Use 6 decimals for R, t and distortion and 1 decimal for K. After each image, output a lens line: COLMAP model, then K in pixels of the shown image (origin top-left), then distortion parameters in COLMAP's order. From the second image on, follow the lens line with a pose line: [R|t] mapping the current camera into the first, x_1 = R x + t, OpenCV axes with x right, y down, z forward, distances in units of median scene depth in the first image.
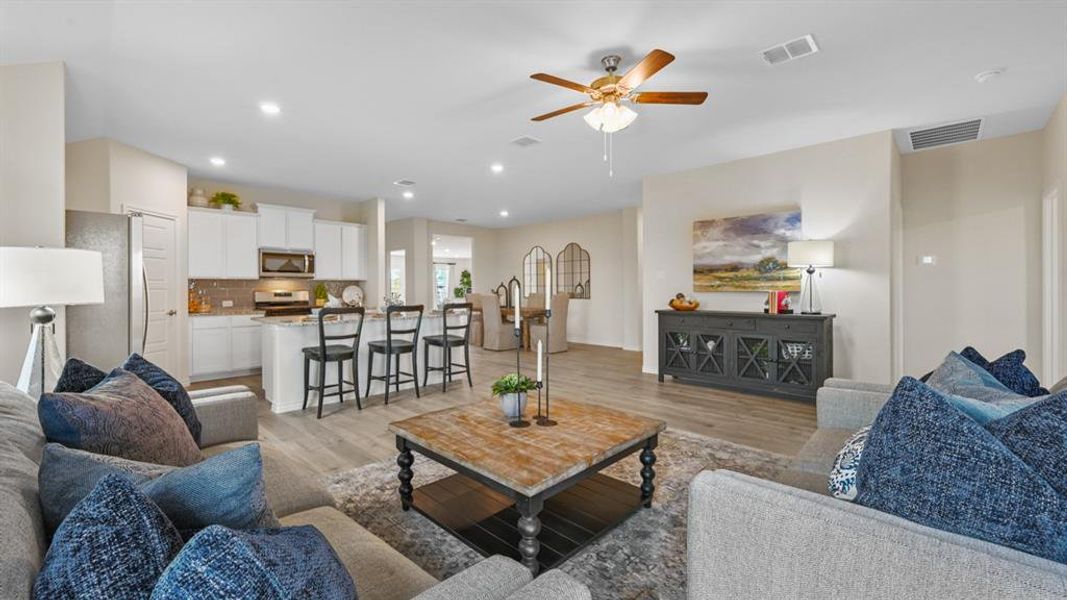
lens RADIAL K [[429.5, 0, 530.9], [0, 429.5, 289.6], [0, 0, 1]] dist [0.003402, 0.000193]
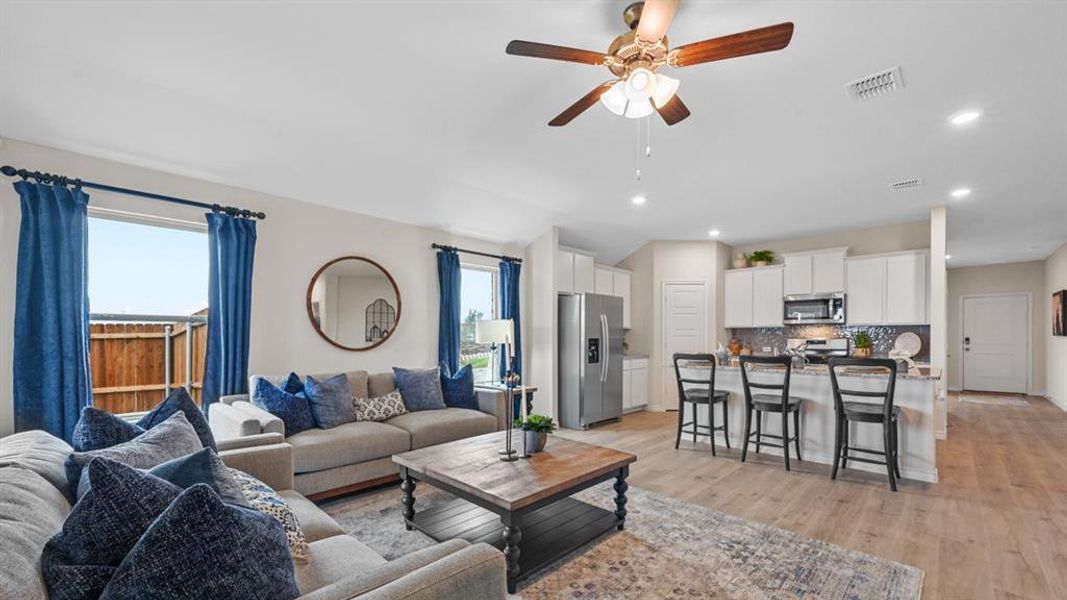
lens RADIAL K [[429.5, 0, 529.1], [0, 429.5, 341.0], [0, 0, 1]] dist [0.003402, 0.000193]
pose [[0.000879, 0.014600, -0.999893, 0.474563], [-0.003258, 0.999888, 0.014597, -0.003820], [0.999994, 0.003245, 0.000927, 0.437923]]
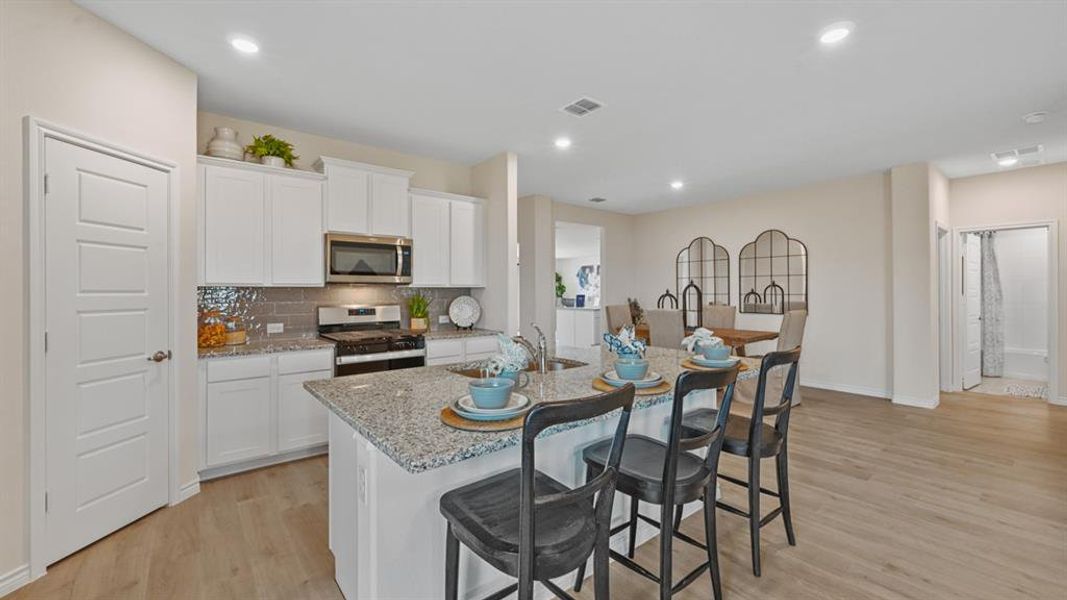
lens RADIAL K [[429.5, 0, 531.7], [0, 429.5, 291.1], [0, 0, 1]] dist [0.003402, 0.000193]
pose [[0.993196, 0.002522, -0.116428, -0.329442], [-0.002941, 0.999990, -0.003423, -0.020166], [0.116418, 0.003742, 0.993193, 0.522904]]
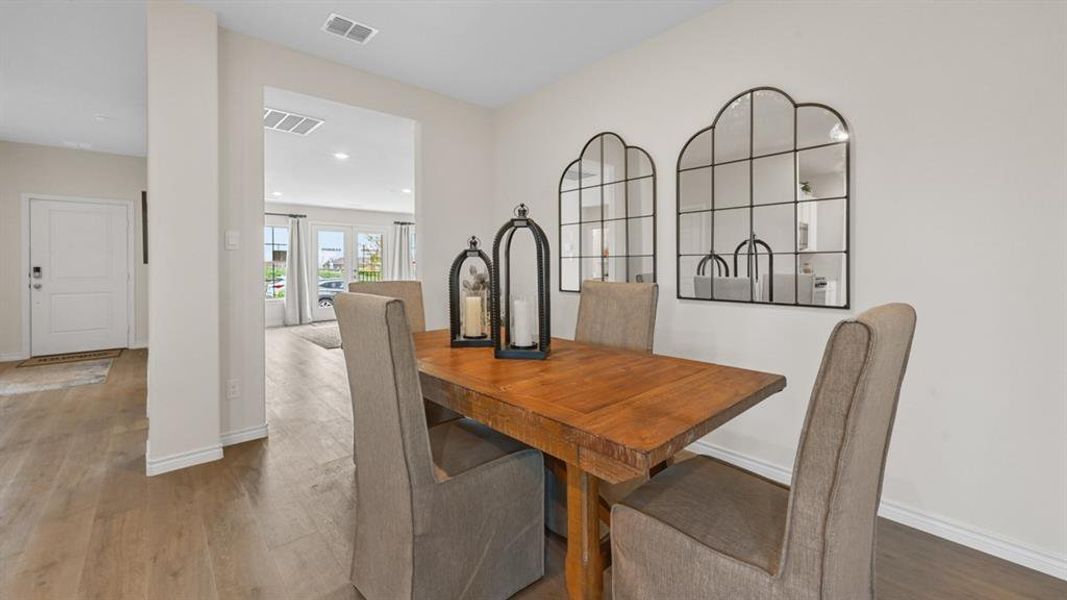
lens RADIAL K [[429.5, 0, 536.9], [0, 429.5, 265.7], [0, 0, 1]] dist [0.003402, 0.000193]
pose [[0.998502, 0.005069, -0.054476, -0.031071], [-0.005329, 0.999975, -0.004617, -0.001615], [0.054452, 0.004901, 0.998504, 1.266479]]
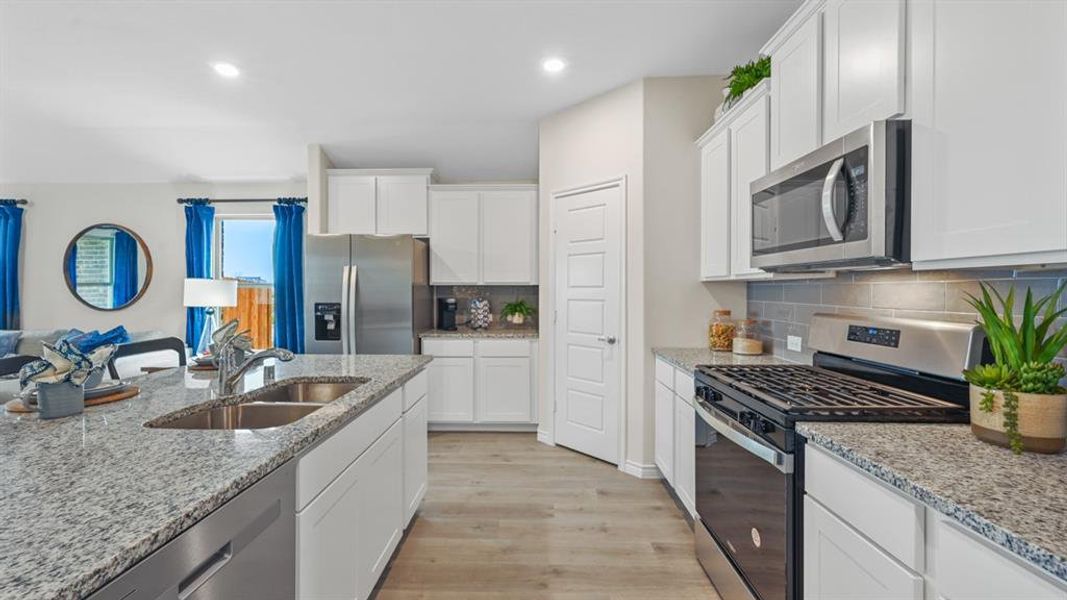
lens RADIAL K [[429.5, 0, 530.7], [0, 429.5, 293.3], [0, 0, 1]] dist [0.003402, 0.000193]
pose [[-0.734325, 0.010484, -0.678717, -0.318620], [-0.000322, 0.999875, 0.015793, -0.020696], [0.678798, 0.011815, -0.734230, 1.288691]]
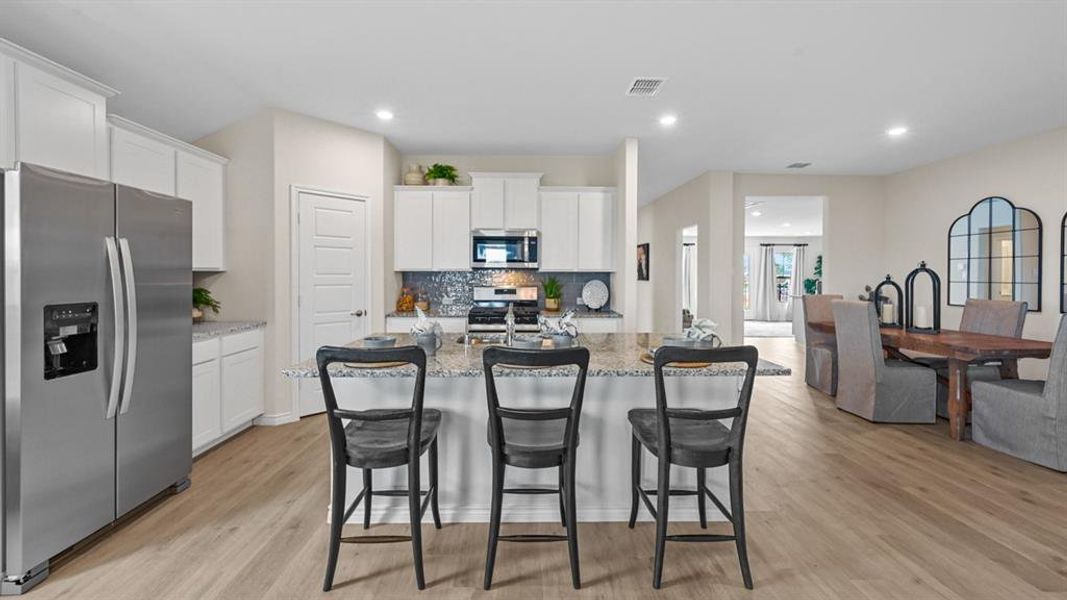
lens RADIAL K [[429.5, 0, 525.9], [0, 429.5, 280.0], [0, 0, 1]] dist [0.003402, 0.000193]
pose [[0.710250, 0.016968, -0.703745, -0.024966], [-0.011034, 0.999855, 0.012971, -0.023016], [0.703863, -0.001447, 0.710334, 0.601532]]
